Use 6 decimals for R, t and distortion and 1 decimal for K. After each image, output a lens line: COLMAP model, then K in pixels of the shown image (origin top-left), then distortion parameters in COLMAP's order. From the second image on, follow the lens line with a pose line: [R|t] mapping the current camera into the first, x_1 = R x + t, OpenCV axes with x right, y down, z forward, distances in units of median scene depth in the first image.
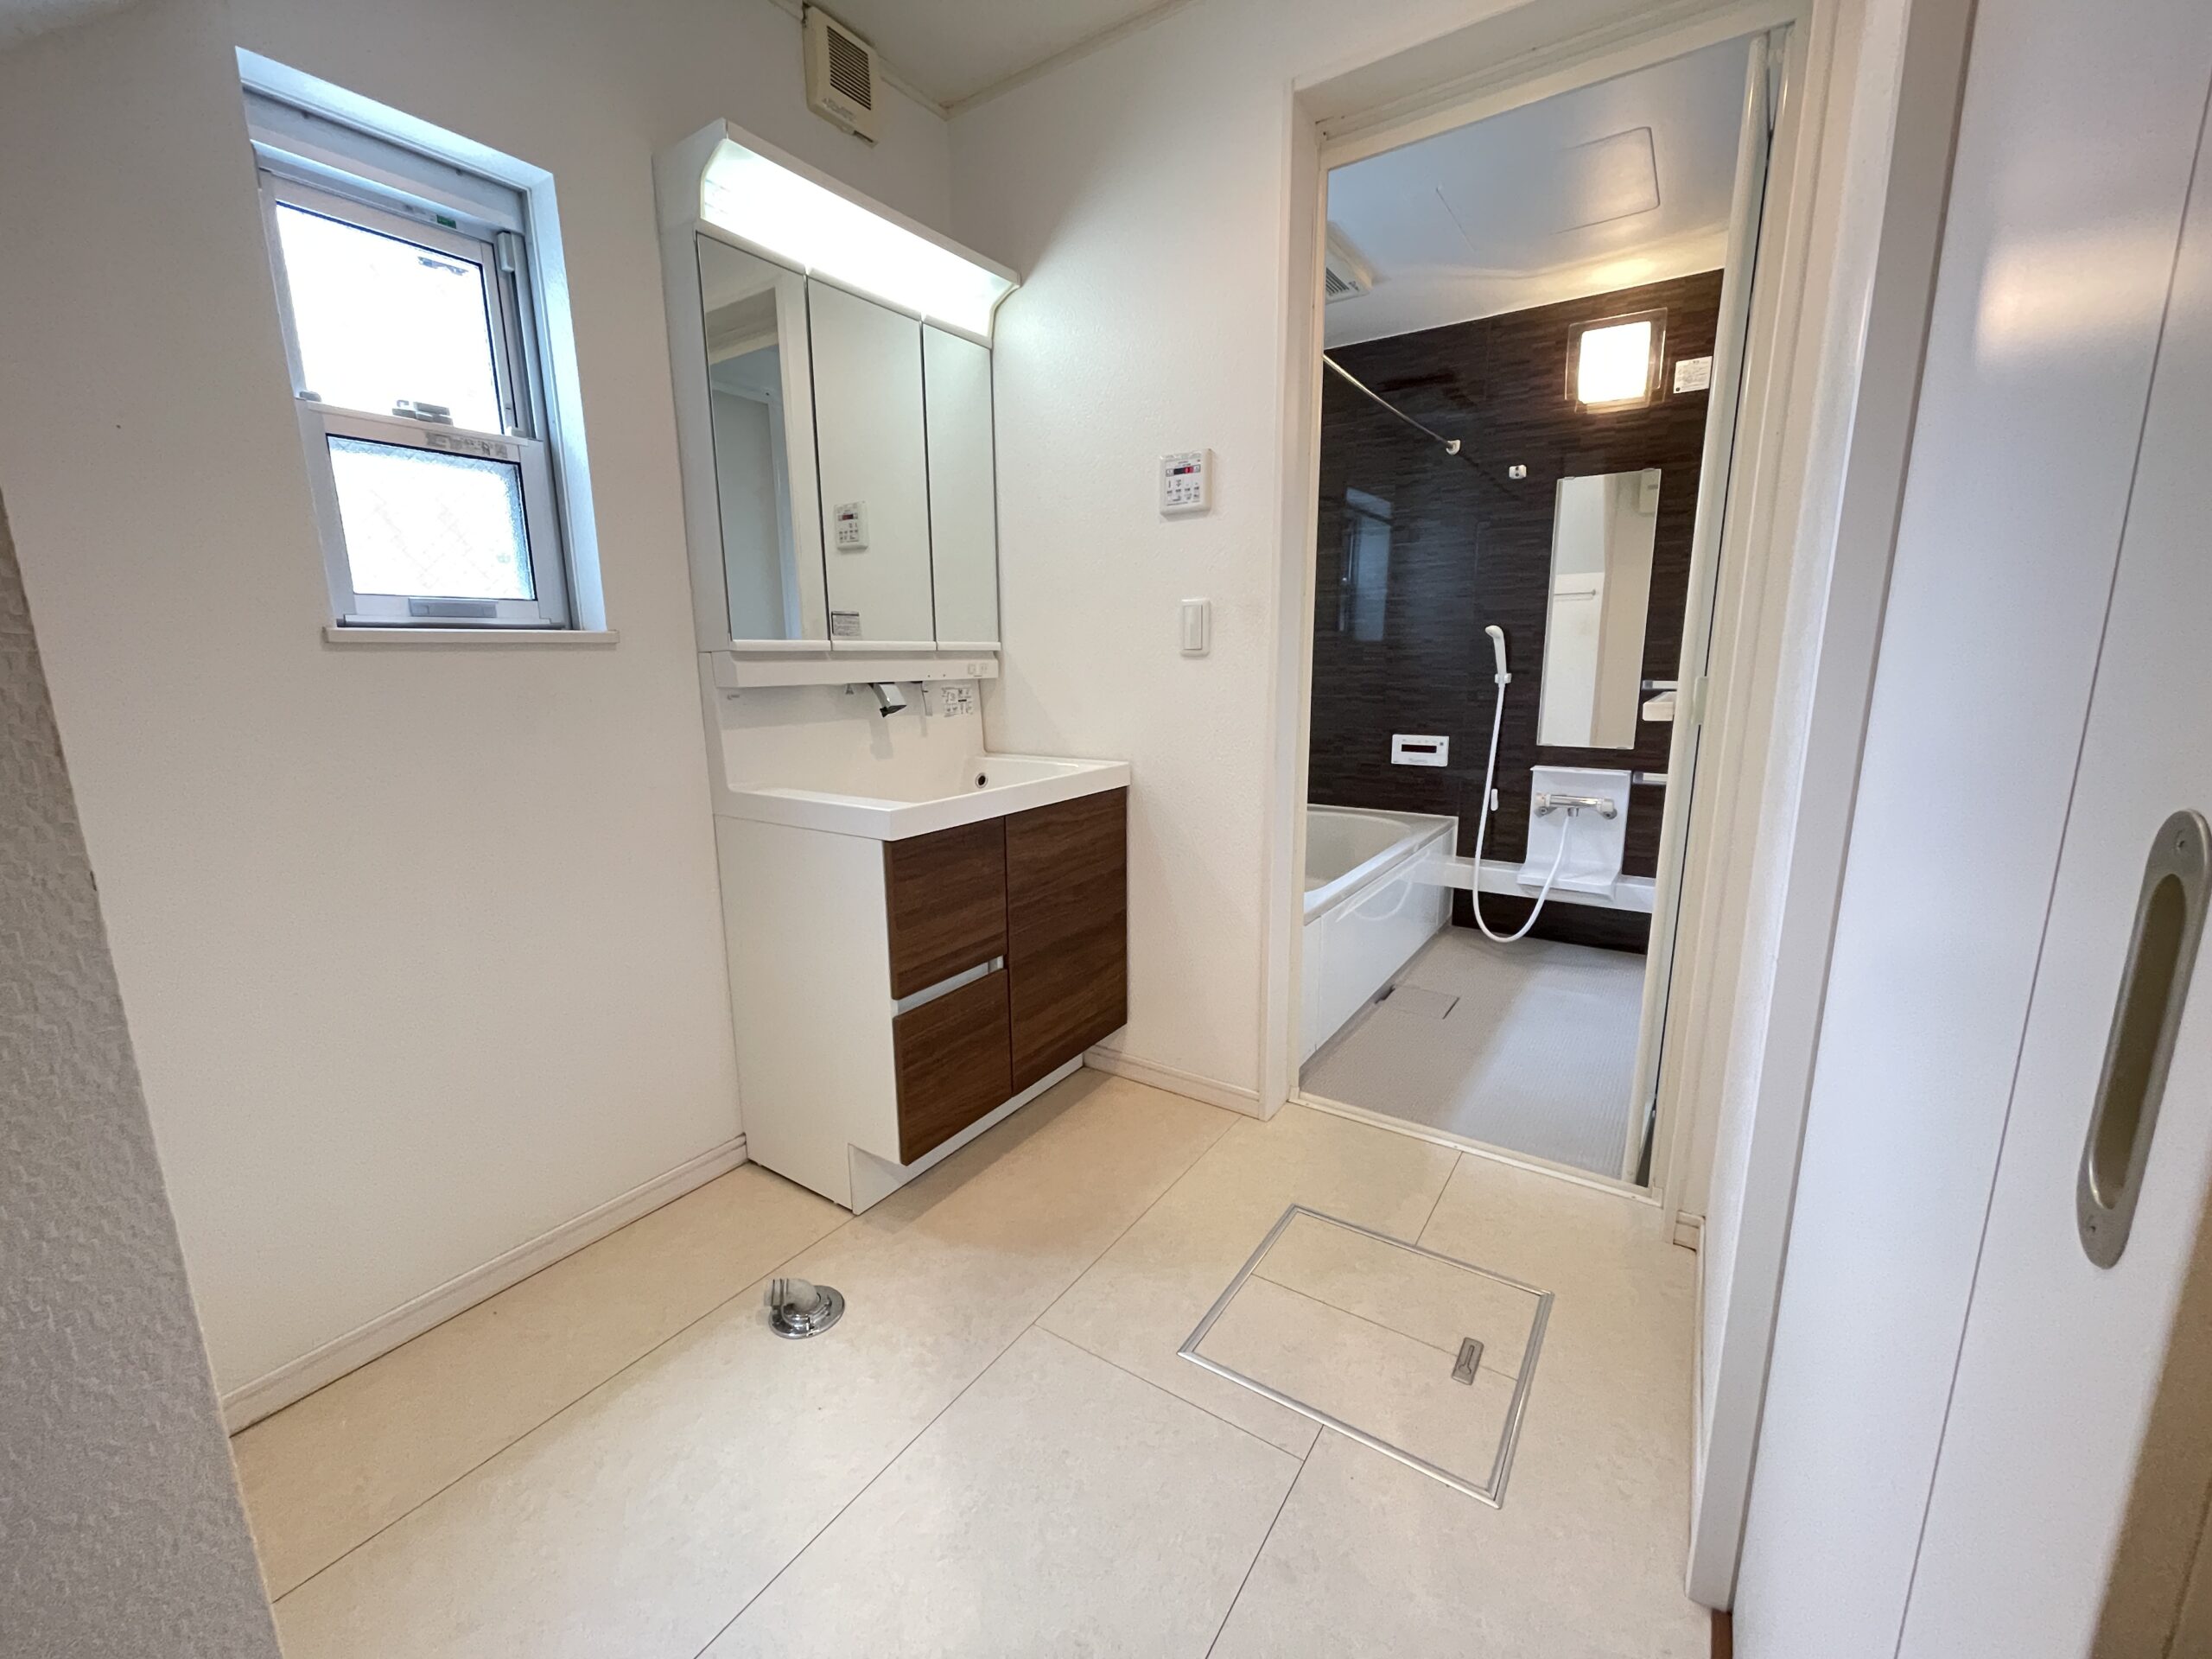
lens RADIAL K [[898.1, 0, 1098.8], [0, 898.1, 826.2], [0, 0, 1]] dist [-0.018078, -0.000376]
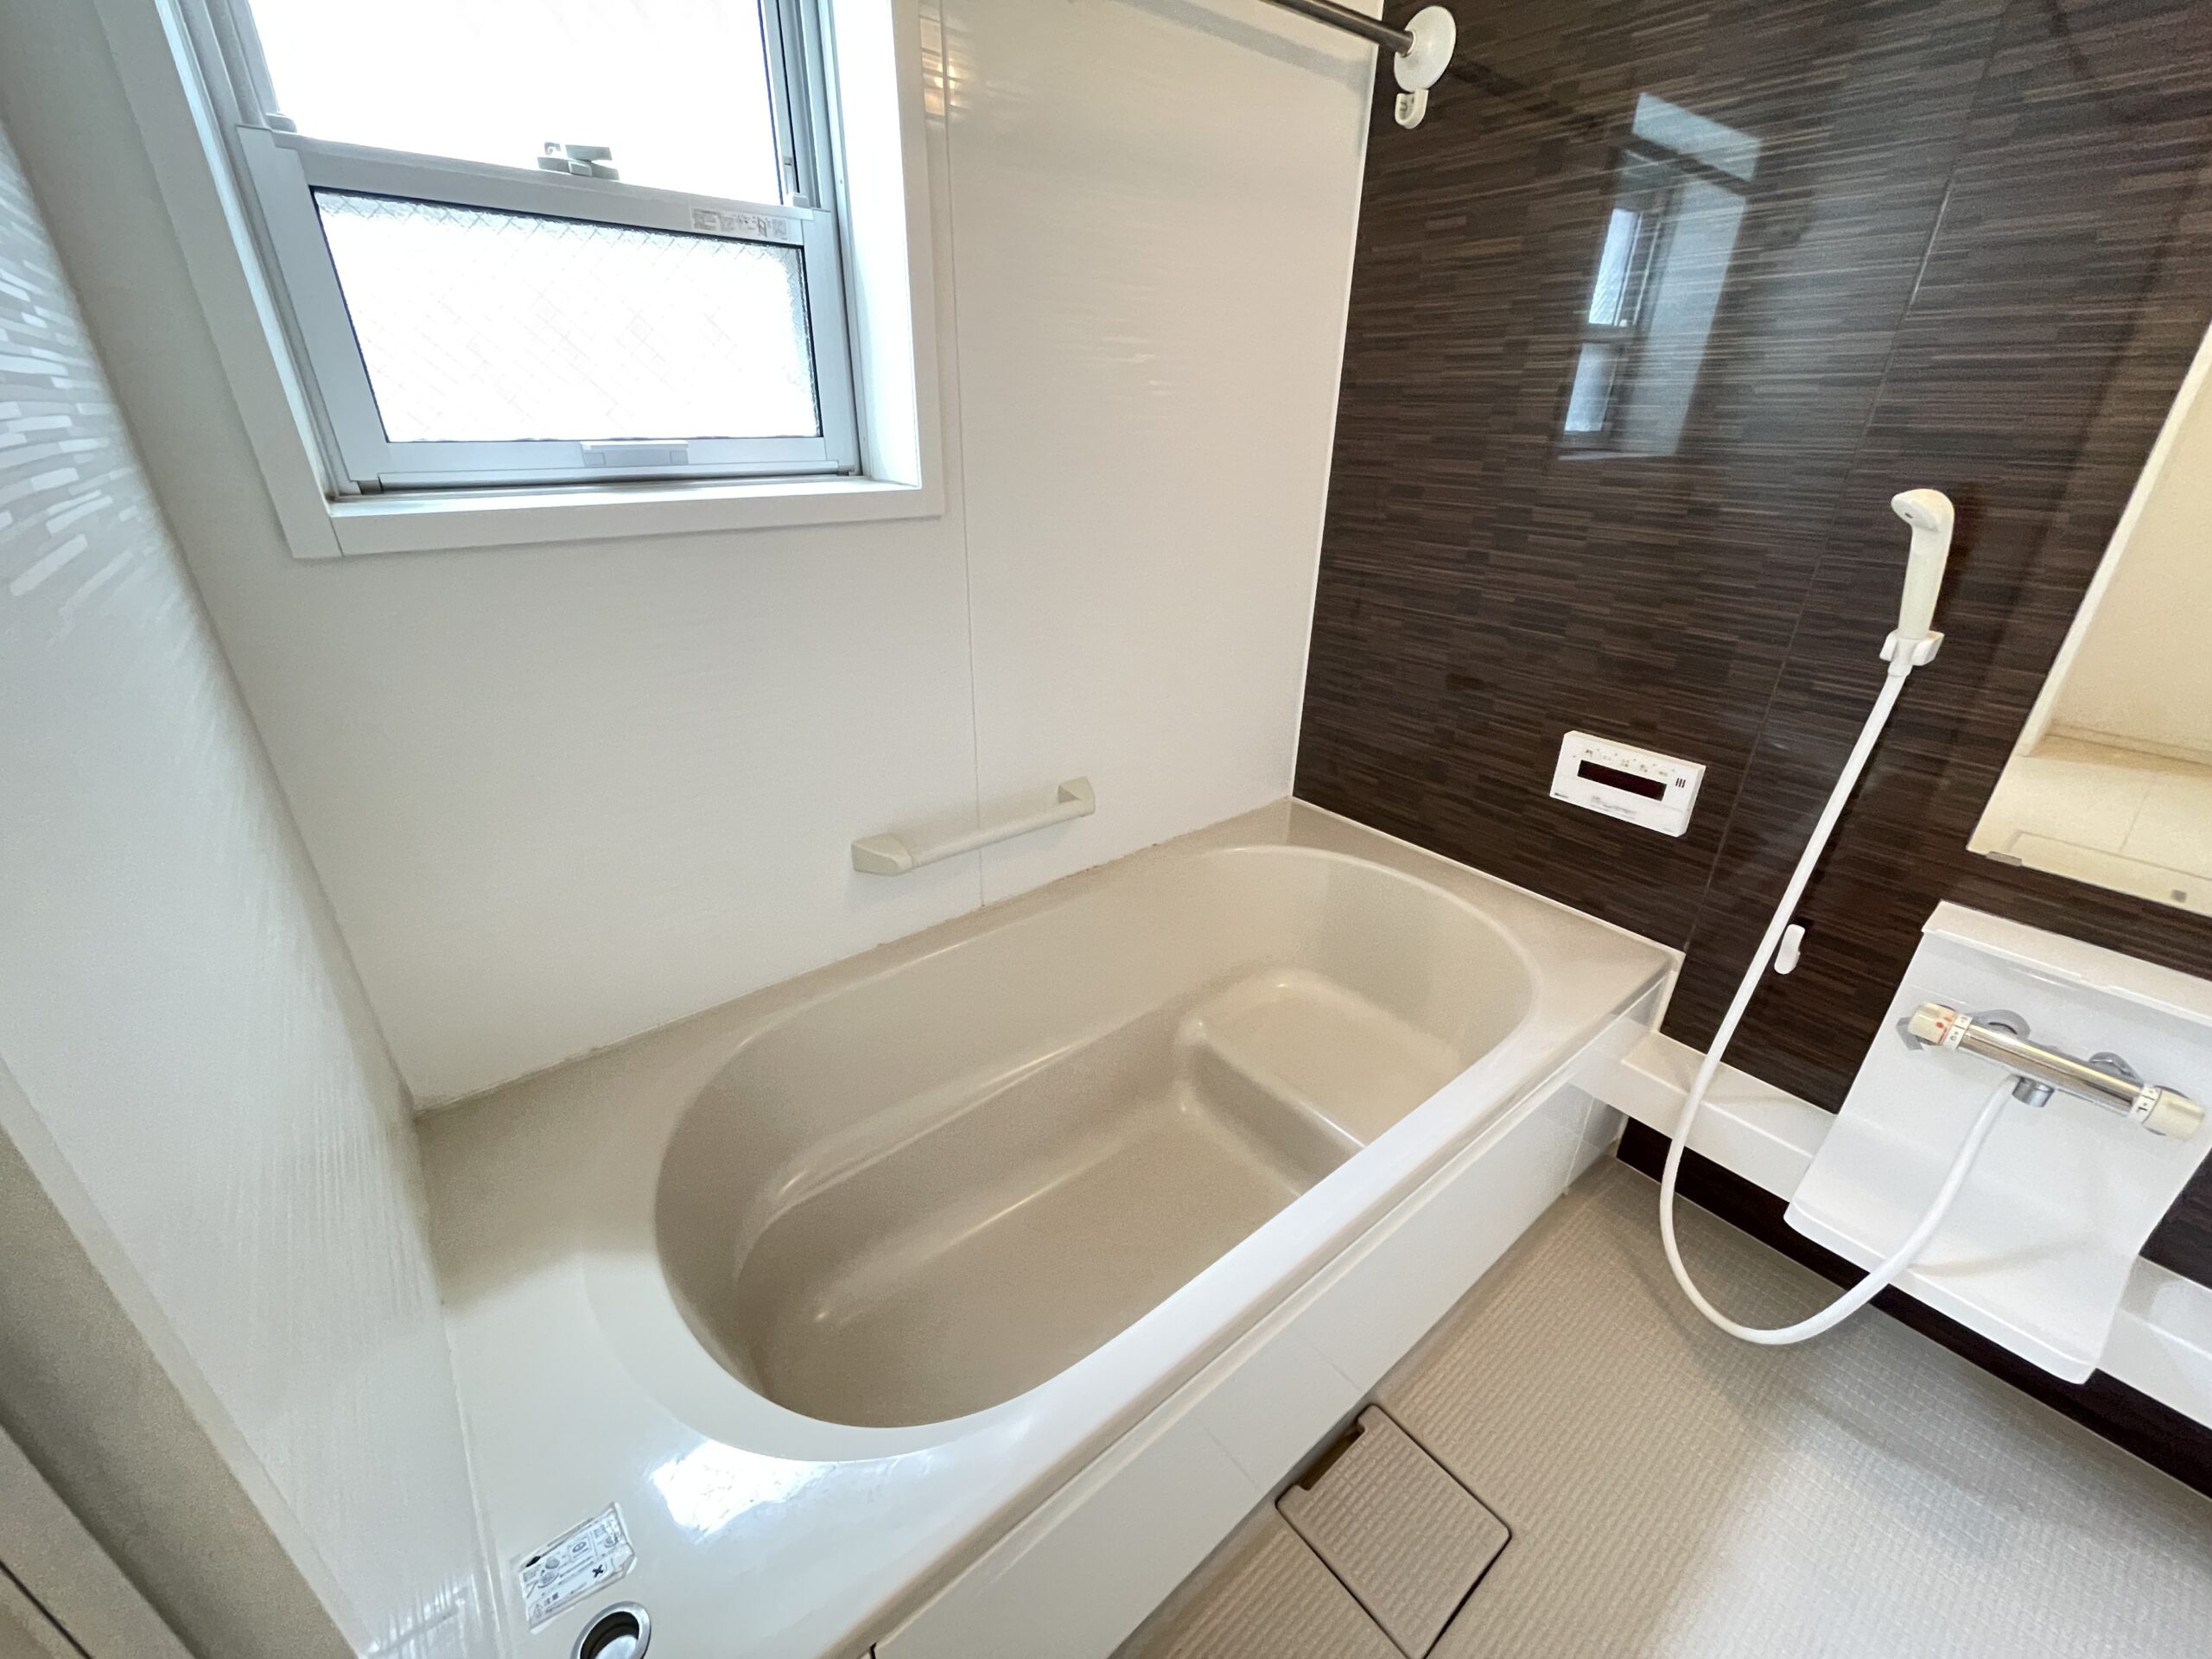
lens RADIAL K [[898.1, 0, 1108.7], [0, 898.1, 844.6], [0, 0, 1]] dist [-0.018078, -0.000376]
pose [[0.955691, 0.147834, -0.254559, 0.245575], [-0.077452, 0.960562, 0.267061, -0.149903], [0.284001, -0.235512, 0.929450, 0.557179]]
